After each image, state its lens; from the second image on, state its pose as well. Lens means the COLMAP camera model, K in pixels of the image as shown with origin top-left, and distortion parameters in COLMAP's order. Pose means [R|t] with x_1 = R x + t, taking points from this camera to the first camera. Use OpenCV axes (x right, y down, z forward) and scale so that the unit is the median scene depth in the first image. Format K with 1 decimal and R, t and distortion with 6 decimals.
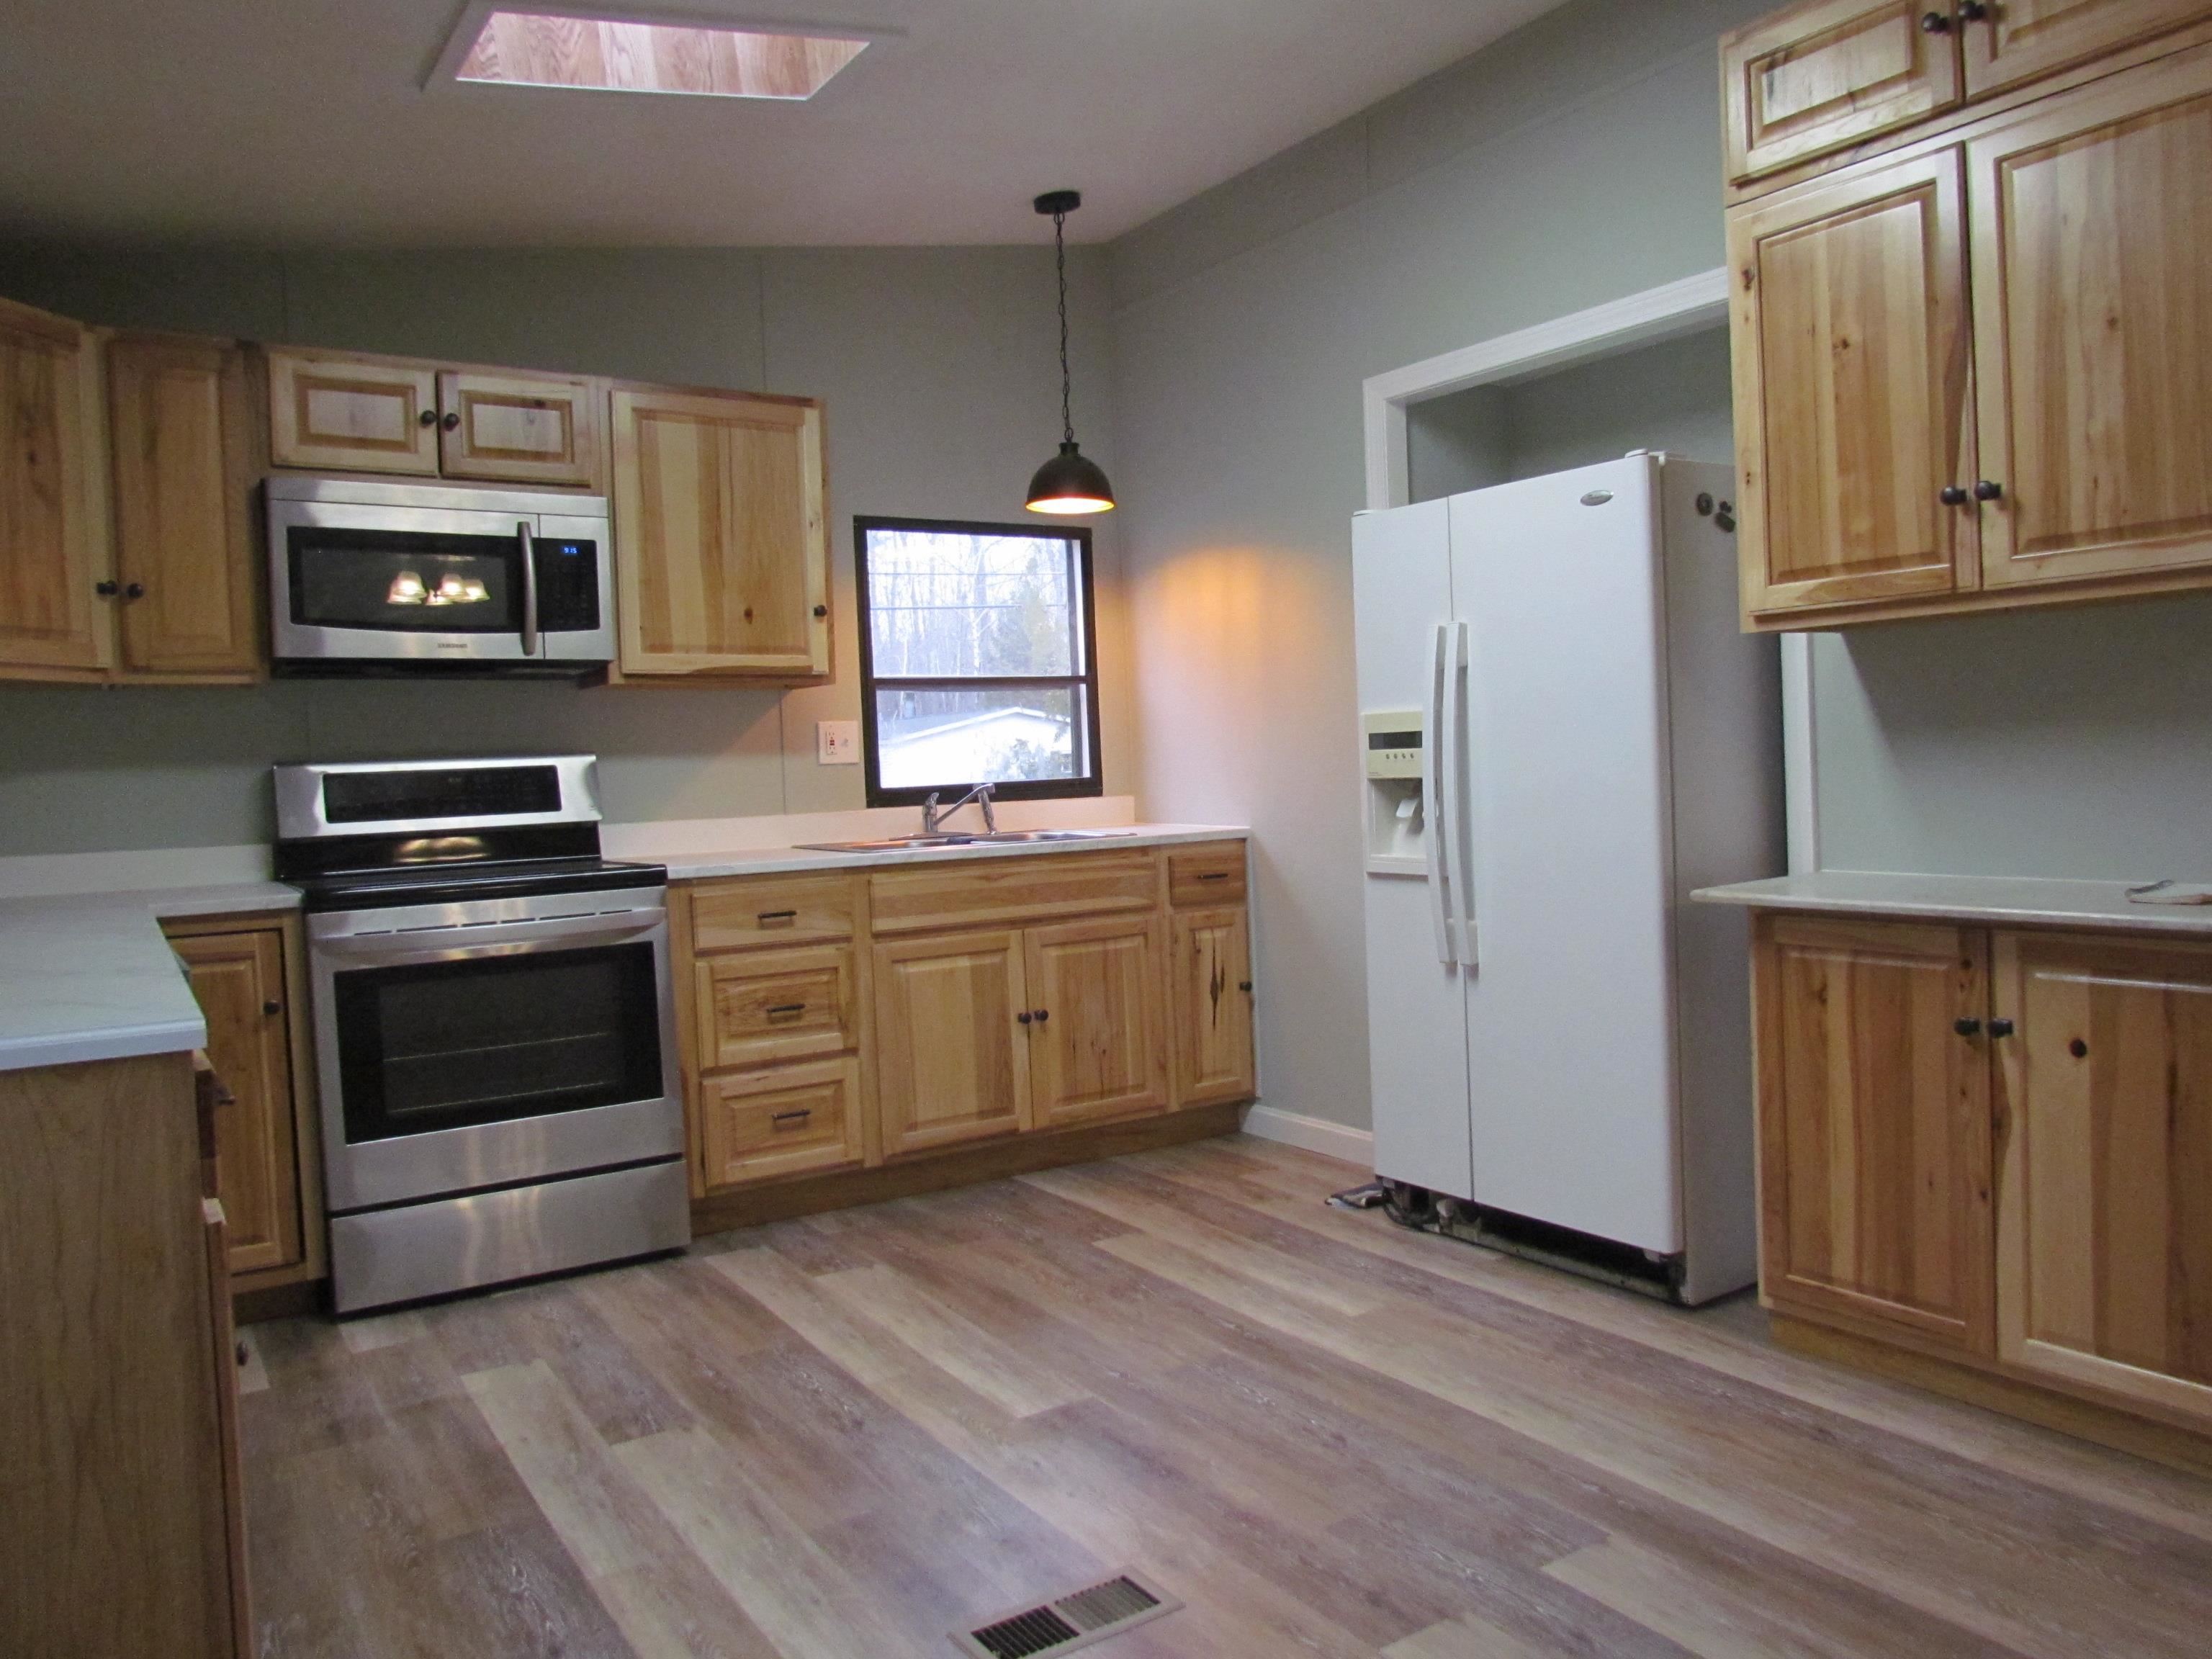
lens RADIAL K [[1592.3, 0, 1106.0], [0, 1592.3, 829.5], [0, 0, 1]] dist [-0.039215, 0.011572]
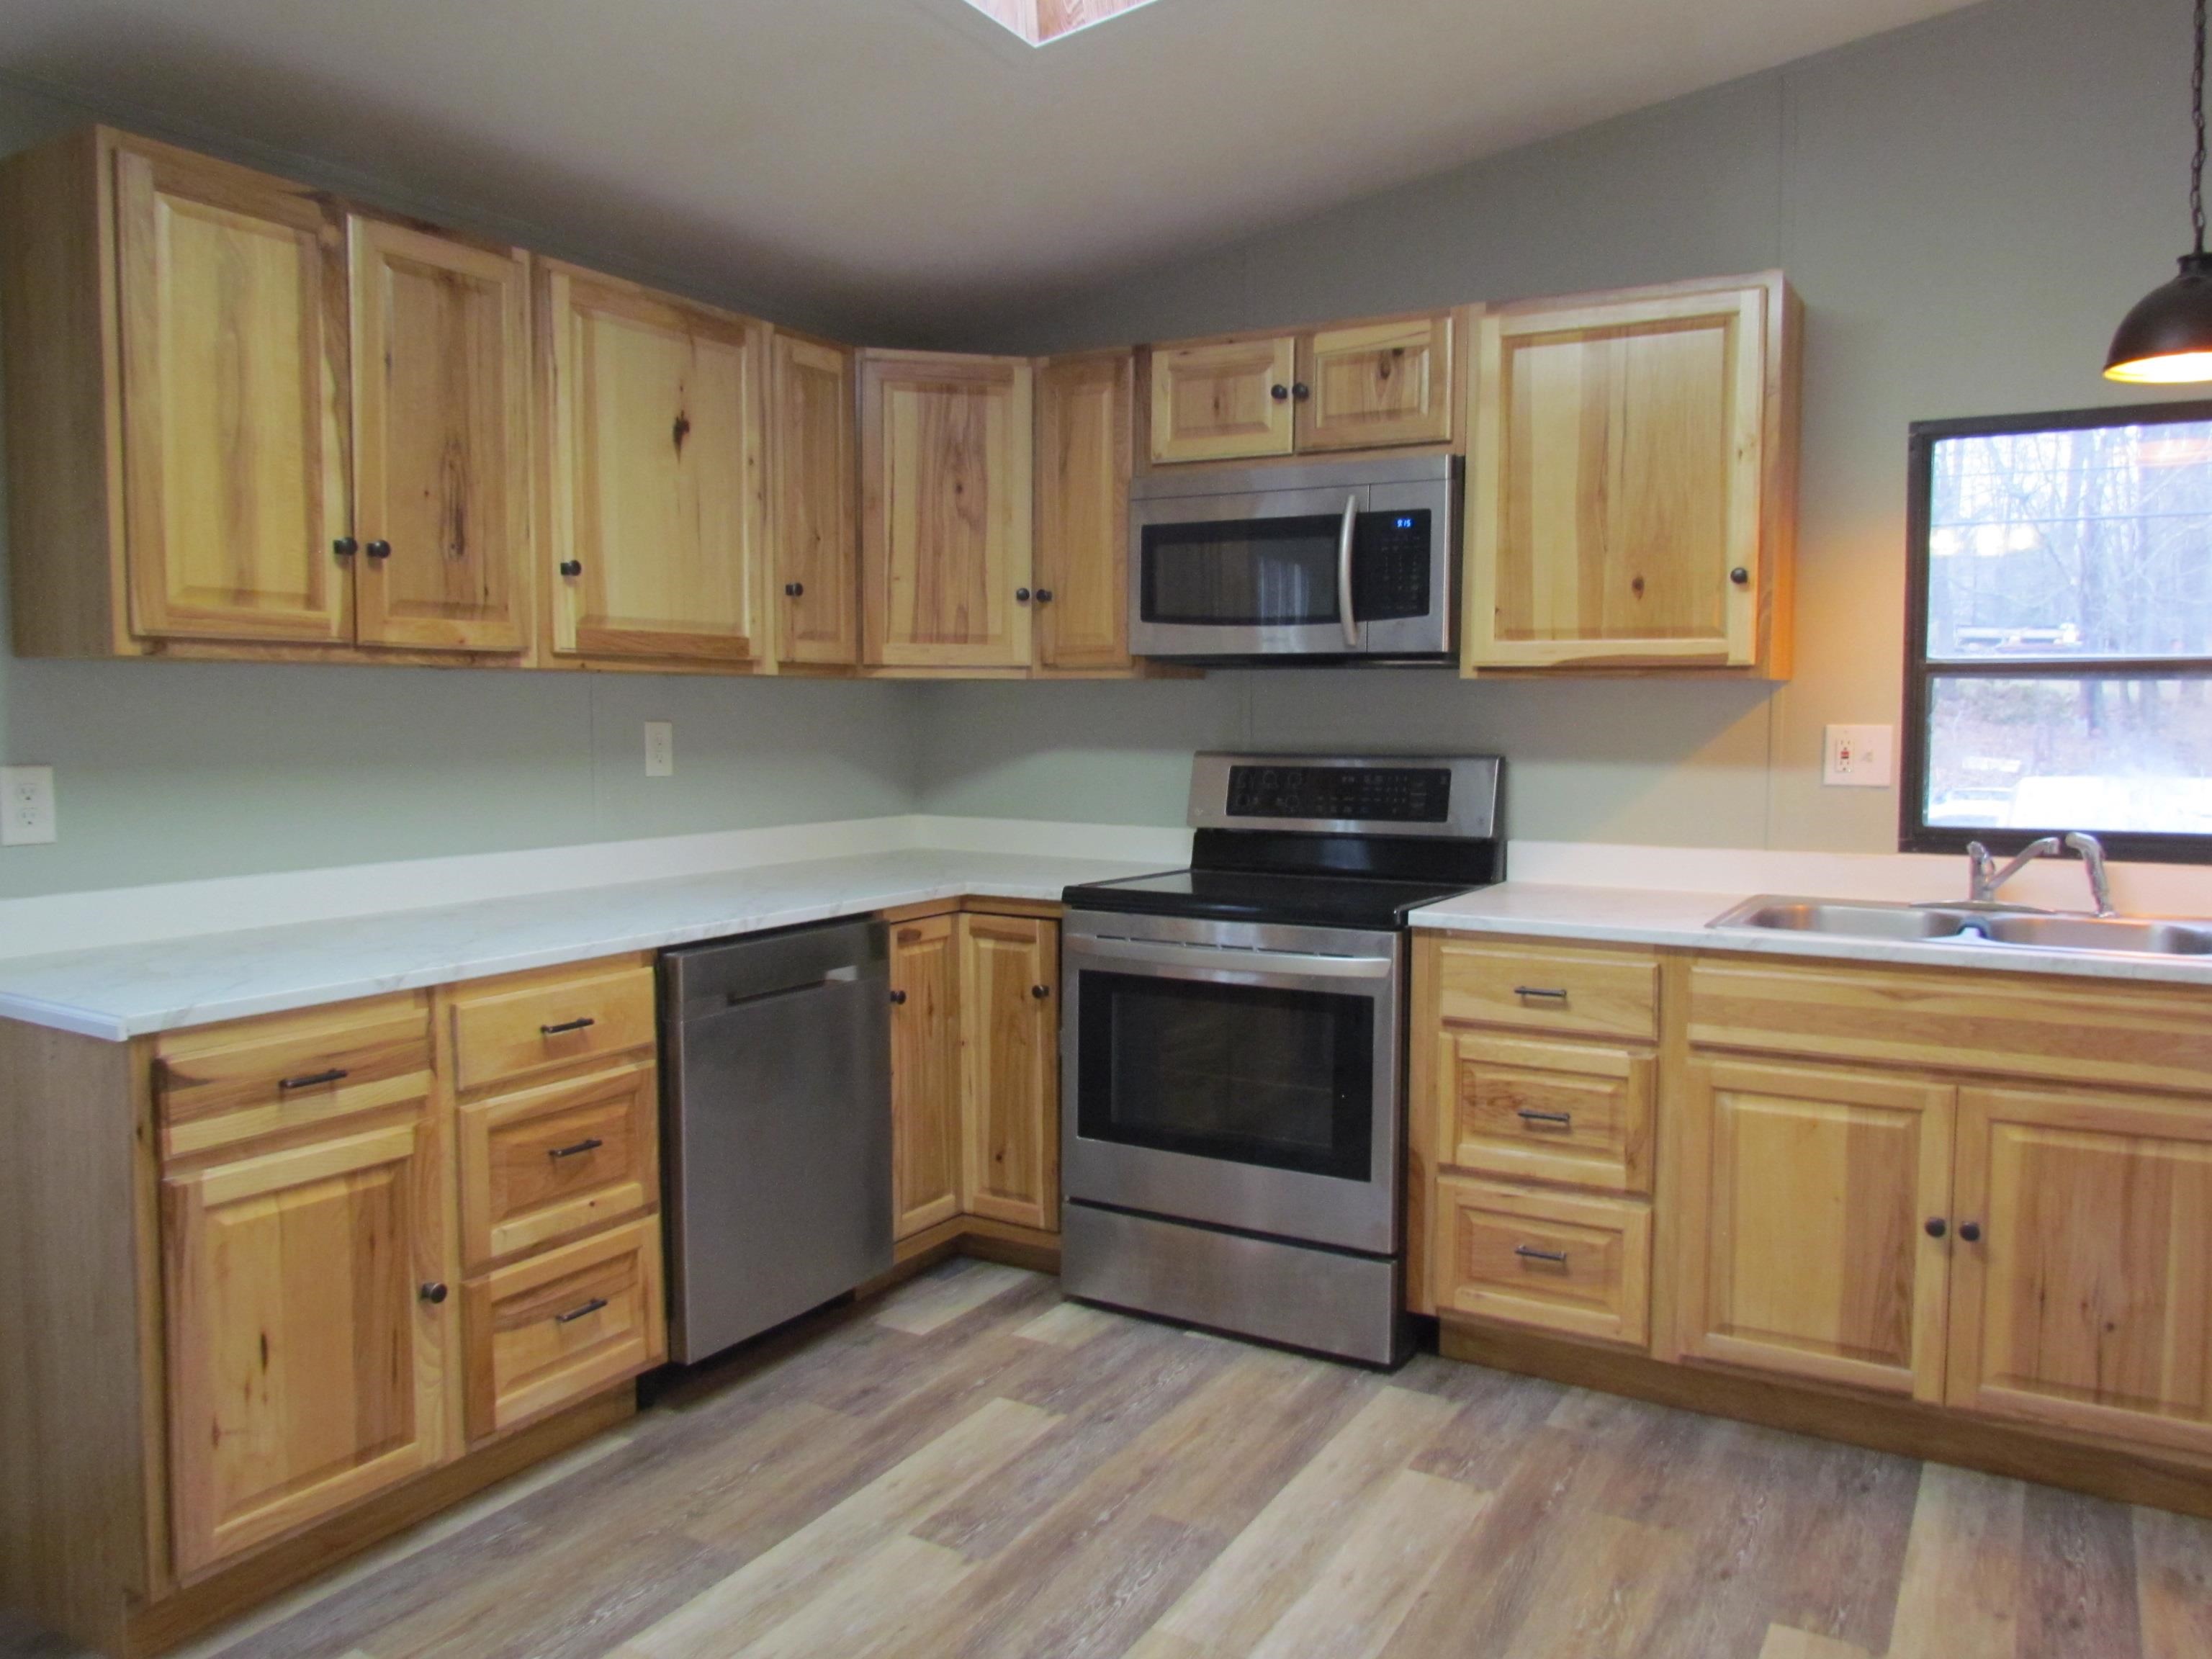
lens RADIAL K [[1576.4, 0, 1106.0], [0, 1576.4, 829.5], [0, 0, 1]] dist [-0.047671, 0.006291]
pose [[0.440756, 0.105032, -0.891461, 0.364932], [-0.053864, 0.994436, 0.090533, -0.081078], [0.896009, 0.008114, 0.443961, 0.488135]]
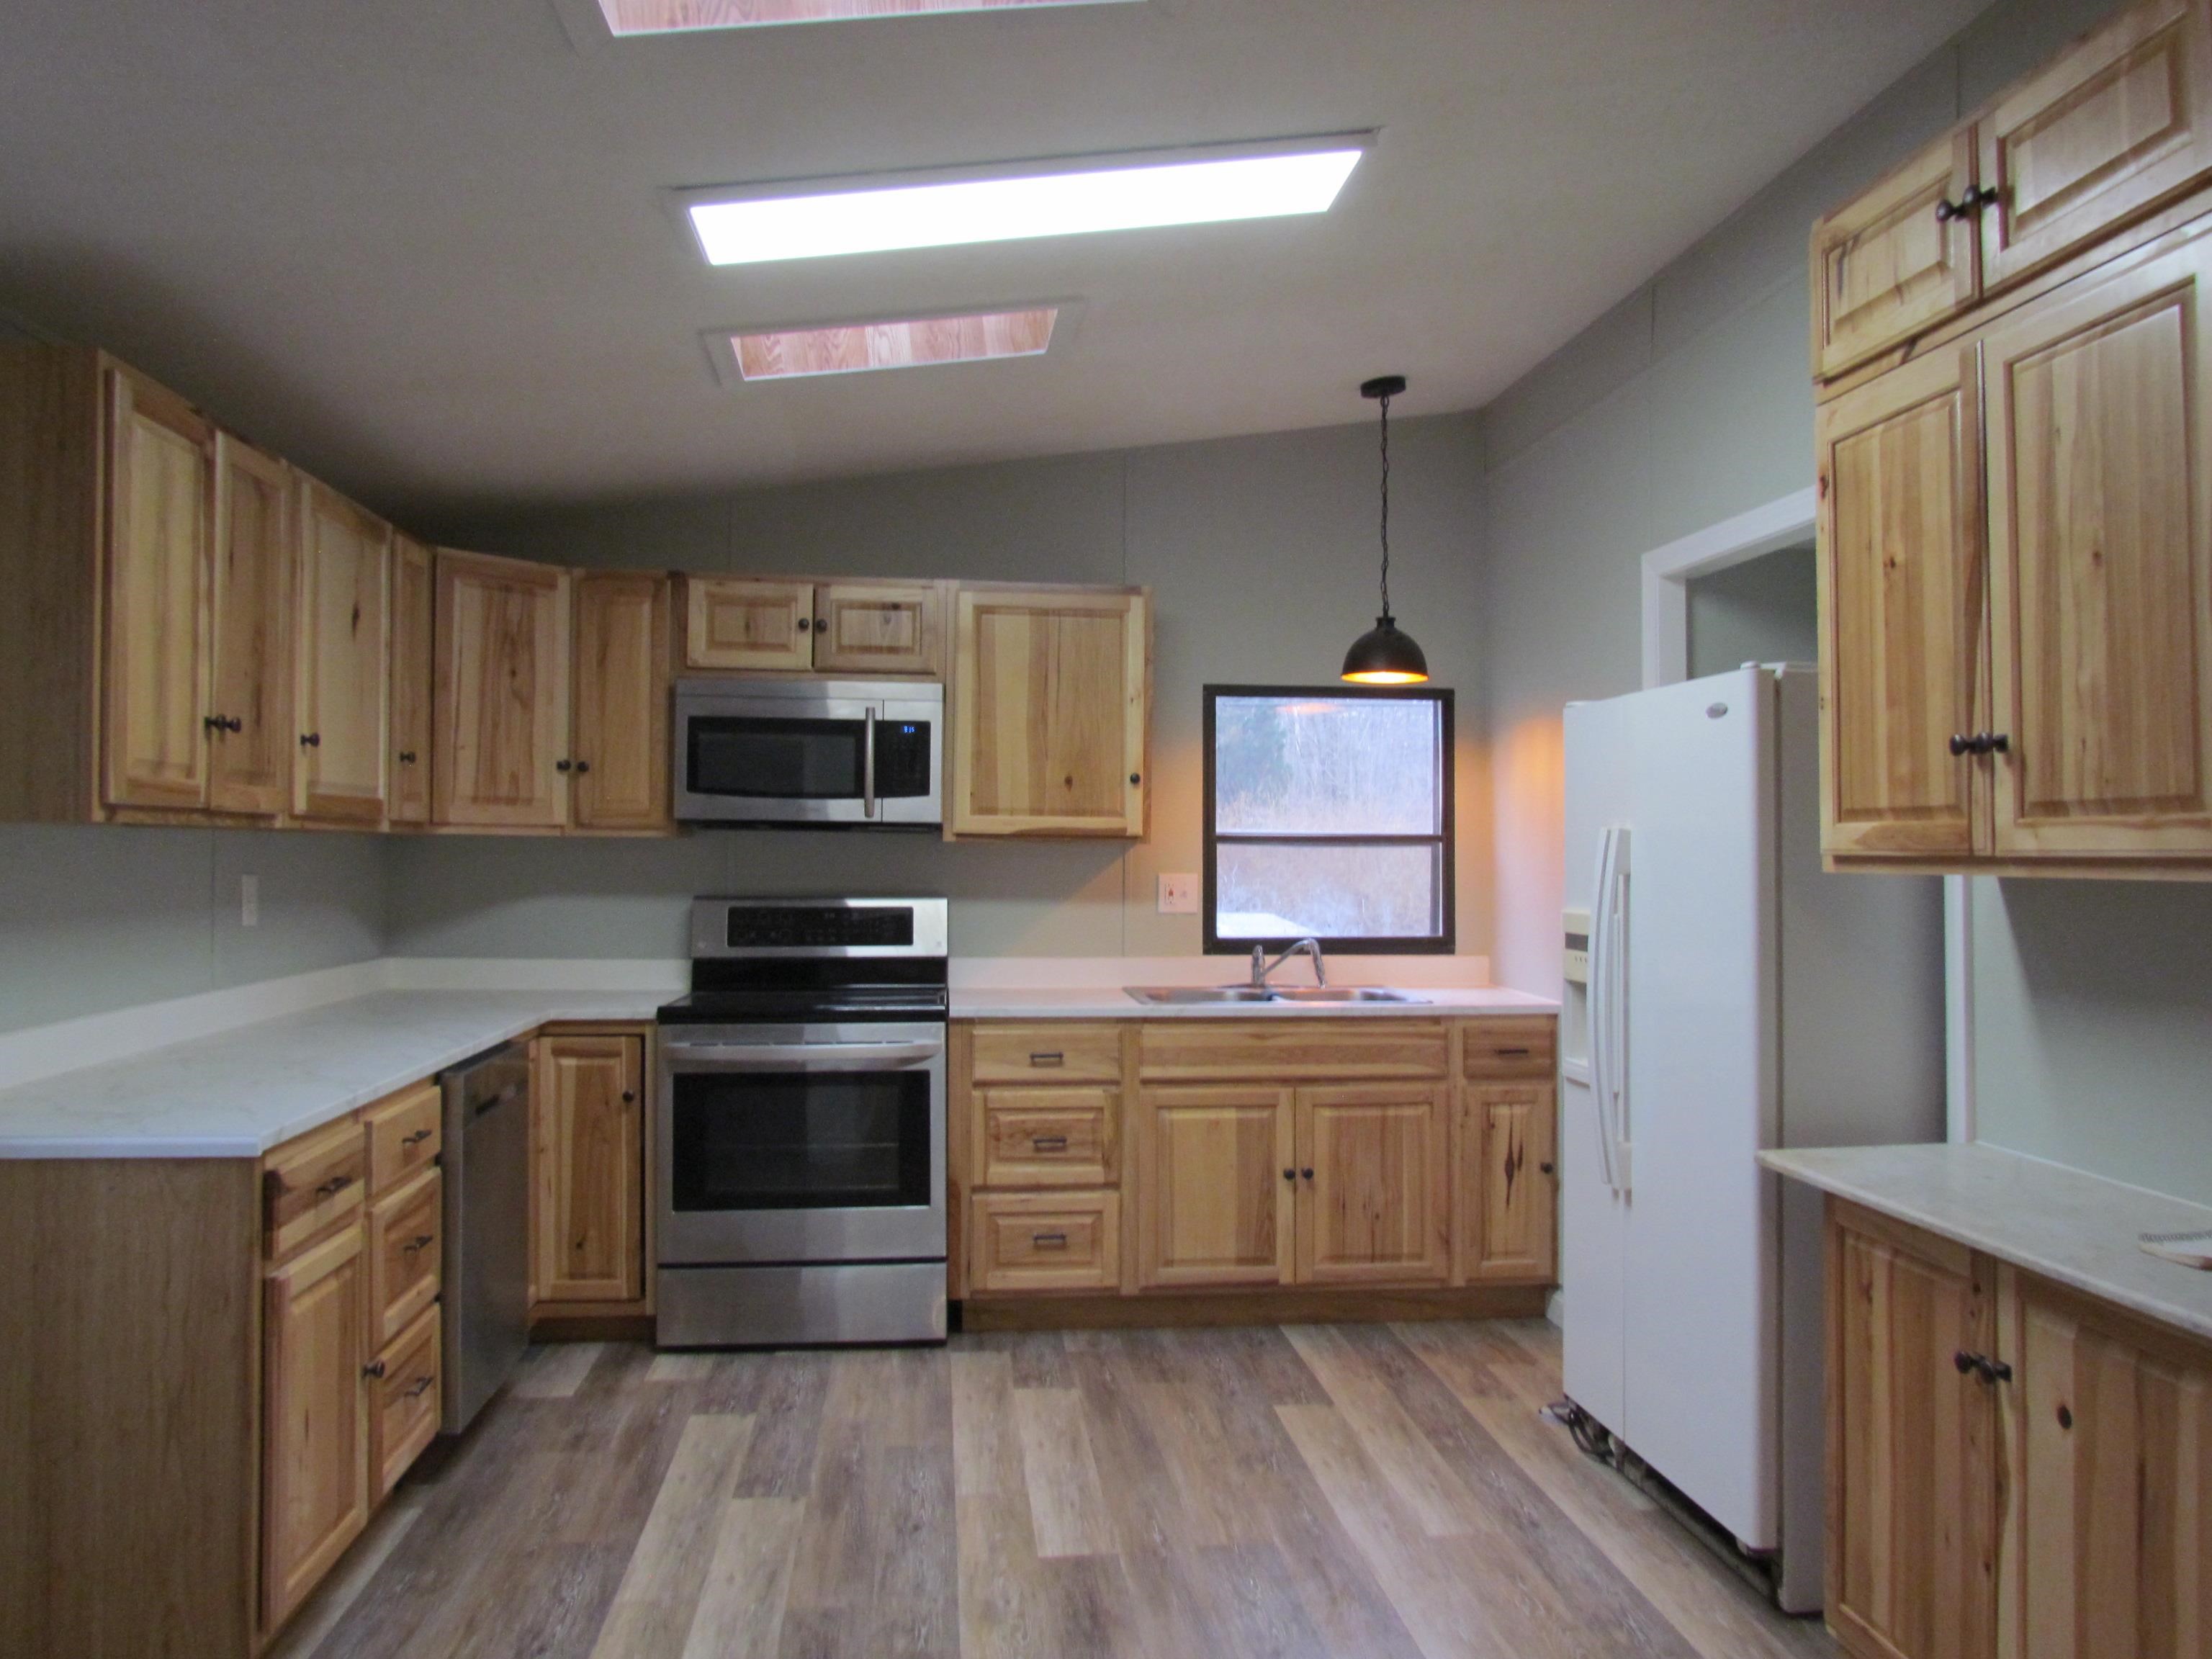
lens RADIAL K [[1592.3, 0, 1106.0], [0, 1592.3, 829.5], [0, 0, 1]] dist [-0.039215, 0.011572]
pose [[0.891509, 0.036540, -0.451526, 0.335552], [-0.057376, 0.997822, -0.032538, -0.072487], [0.449354, 0.054914, 0.891664, 0.010459]]
